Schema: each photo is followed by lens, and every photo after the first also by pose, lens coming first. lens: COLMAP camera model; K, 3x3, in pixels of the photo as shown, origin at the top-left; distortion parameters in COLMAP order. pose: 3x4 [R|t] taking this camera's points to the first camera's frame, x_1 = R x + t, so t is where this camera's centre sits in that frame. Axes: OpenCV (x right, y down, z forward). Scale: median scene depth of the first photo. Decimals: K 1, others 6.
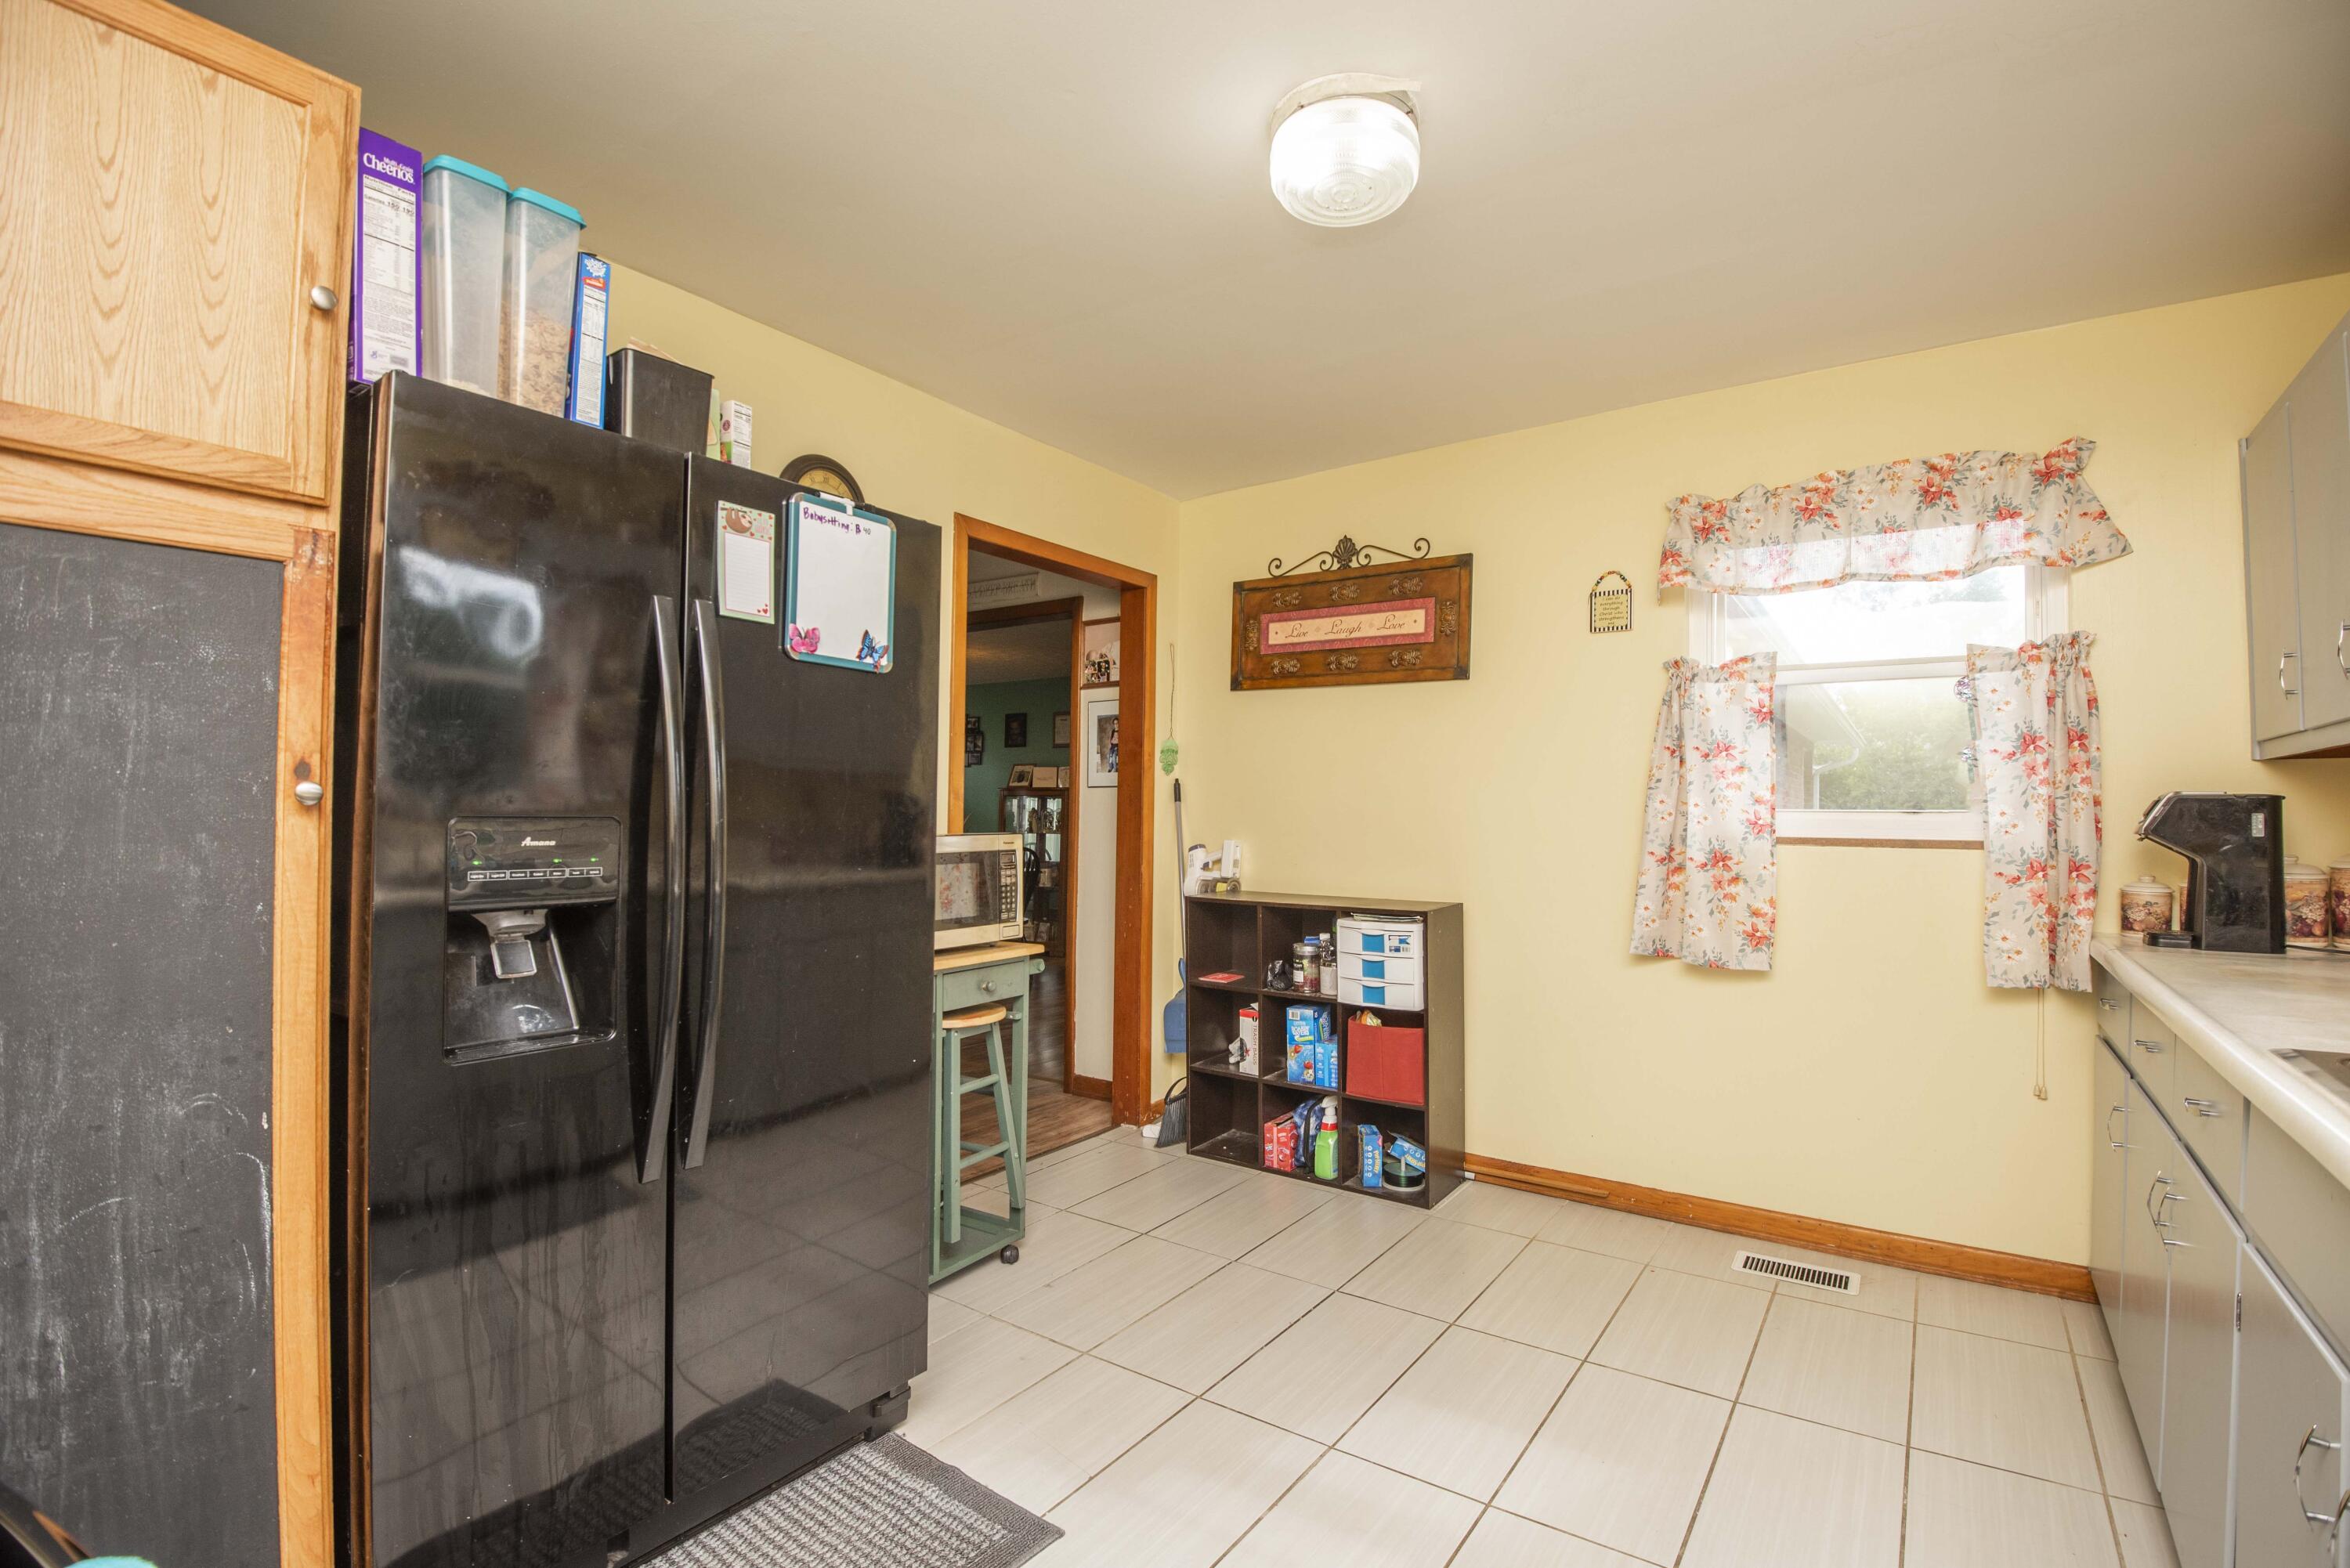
lens RADIAL K [[1070.6, 0, 1177.7], [0, 1070.6, 798.9], [0, 0, 1]] dist [-0.034428, -0.002258]
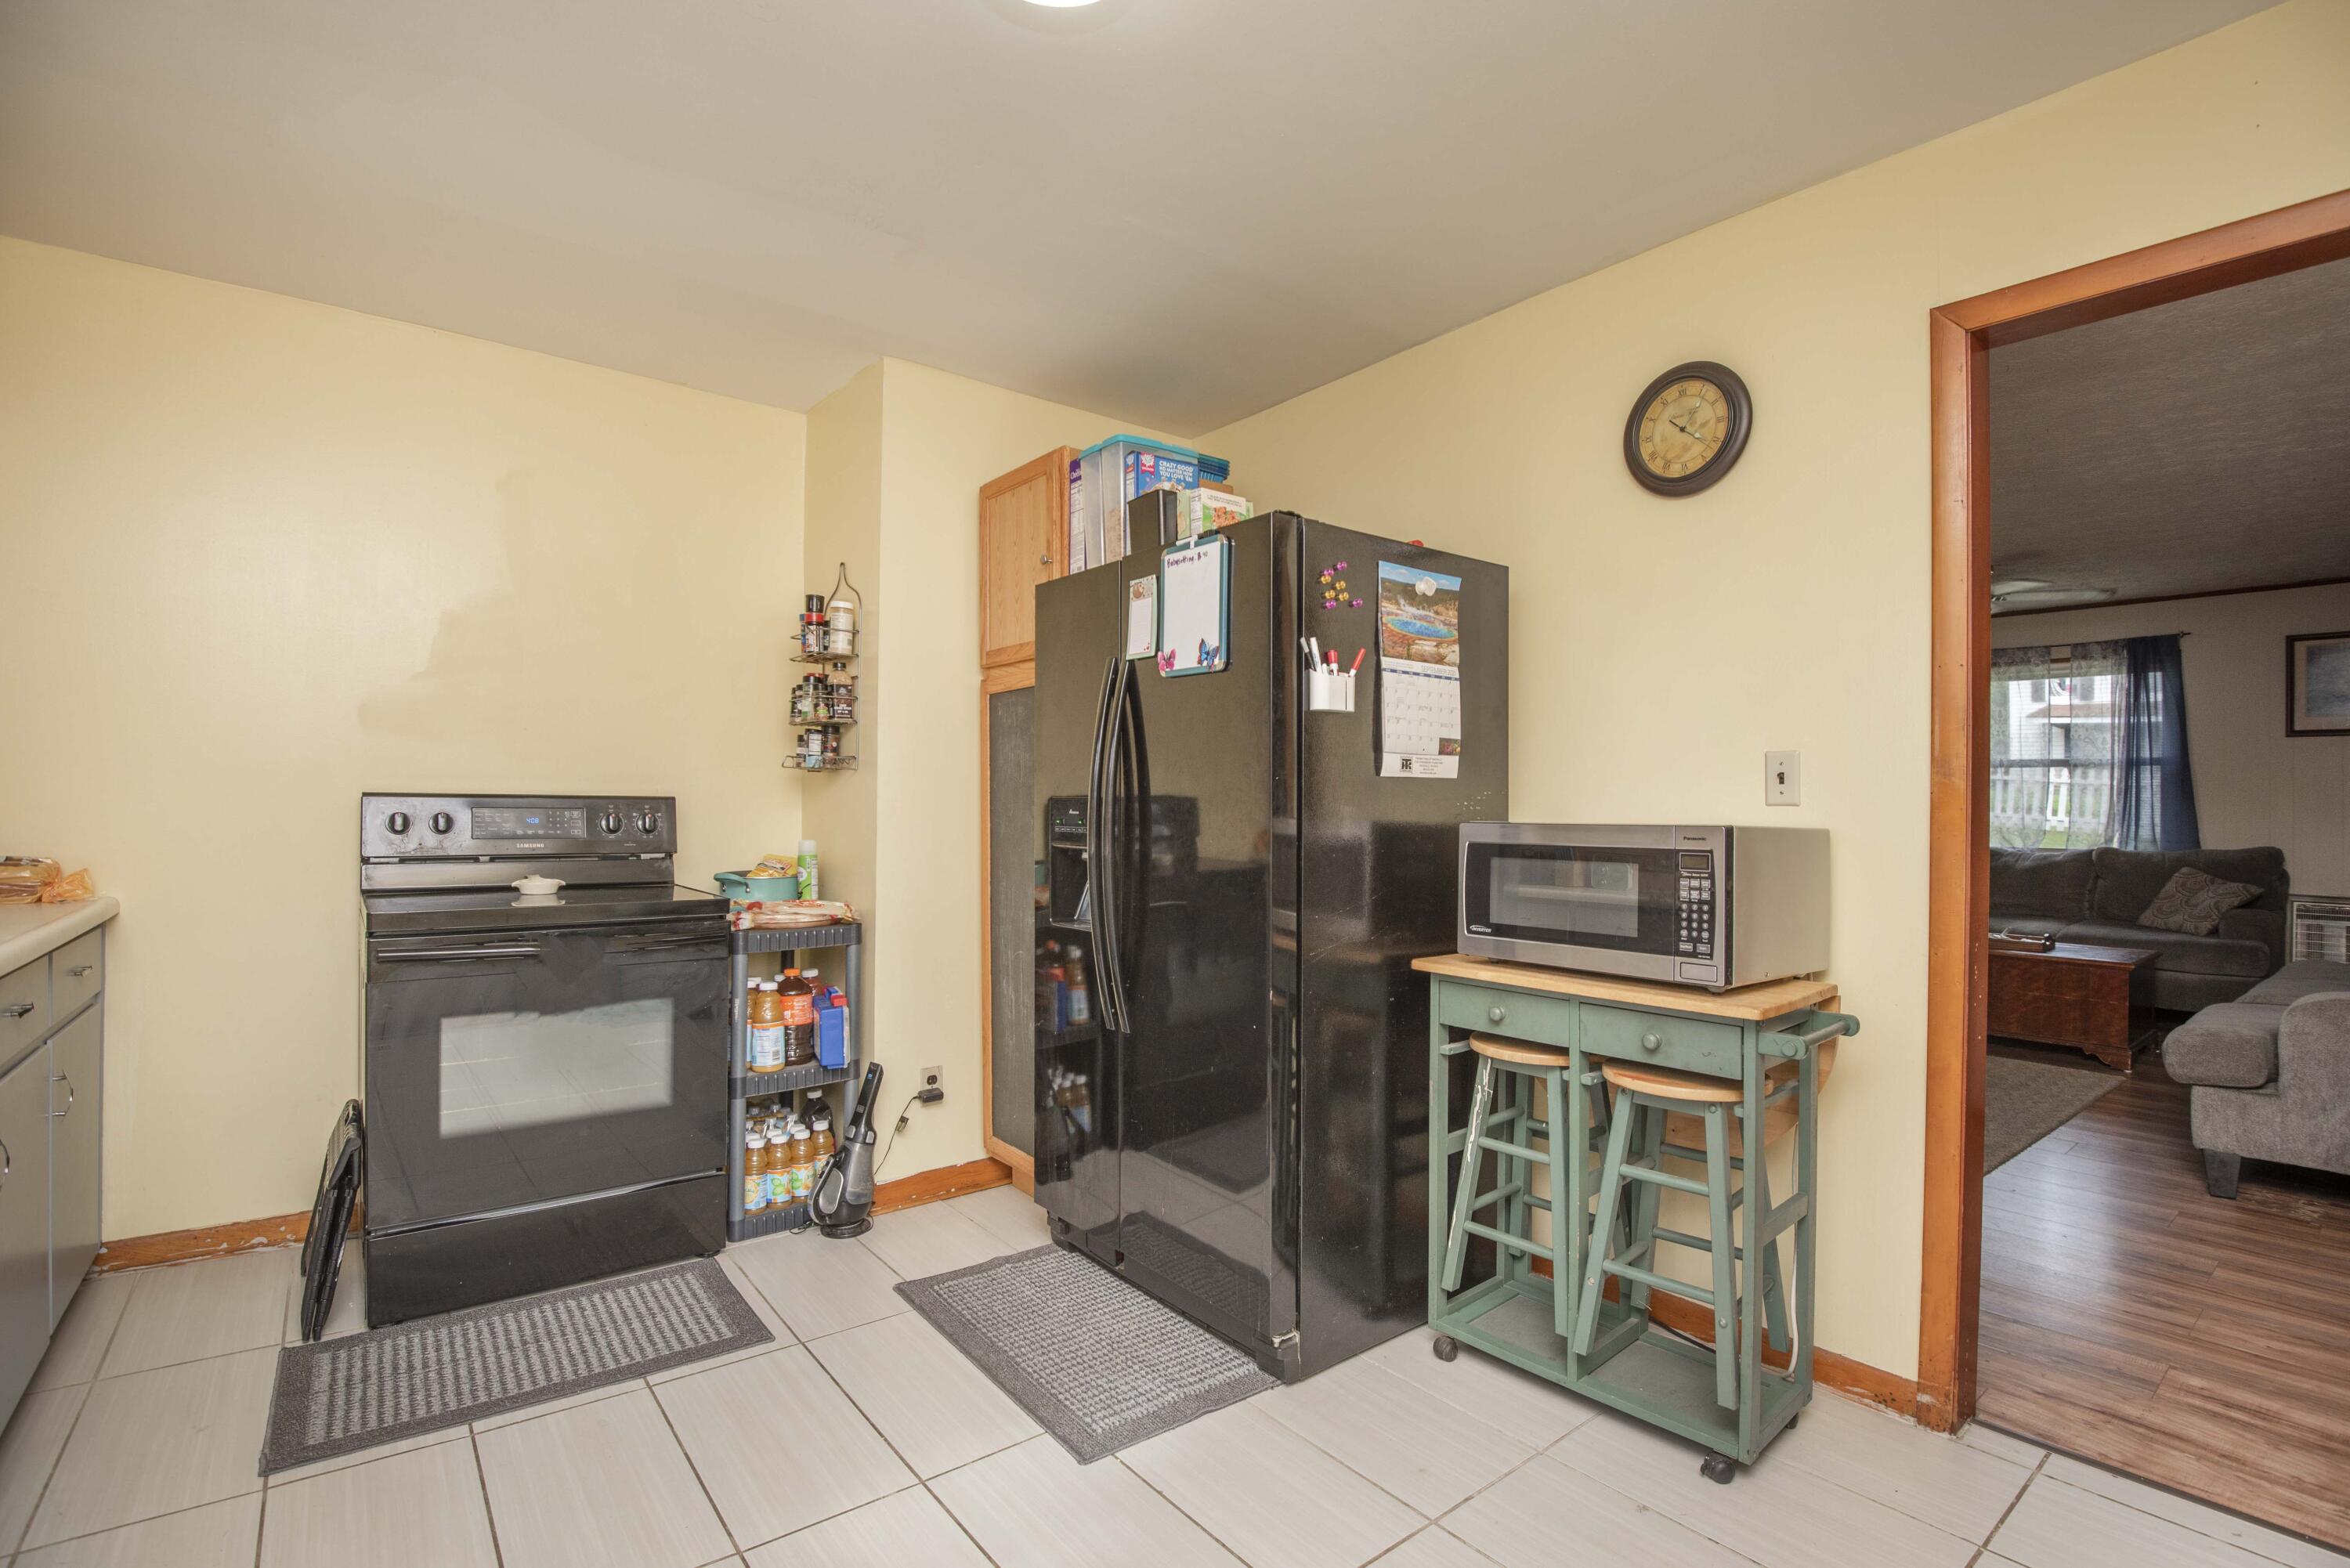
lens RADIAL K [[1070.6, 0, 1188.4], [0, 1070.6, 792.2], [0, 0, 1]] dist [-0.034428, -0.002258]
pose [[-0.254063, -0.027496, -0.966797, 0.836874], [0.008241, 0.999498, -0.030591, 0.044702], [0.967153, -0.015739, -0.253709, 1.278334]]
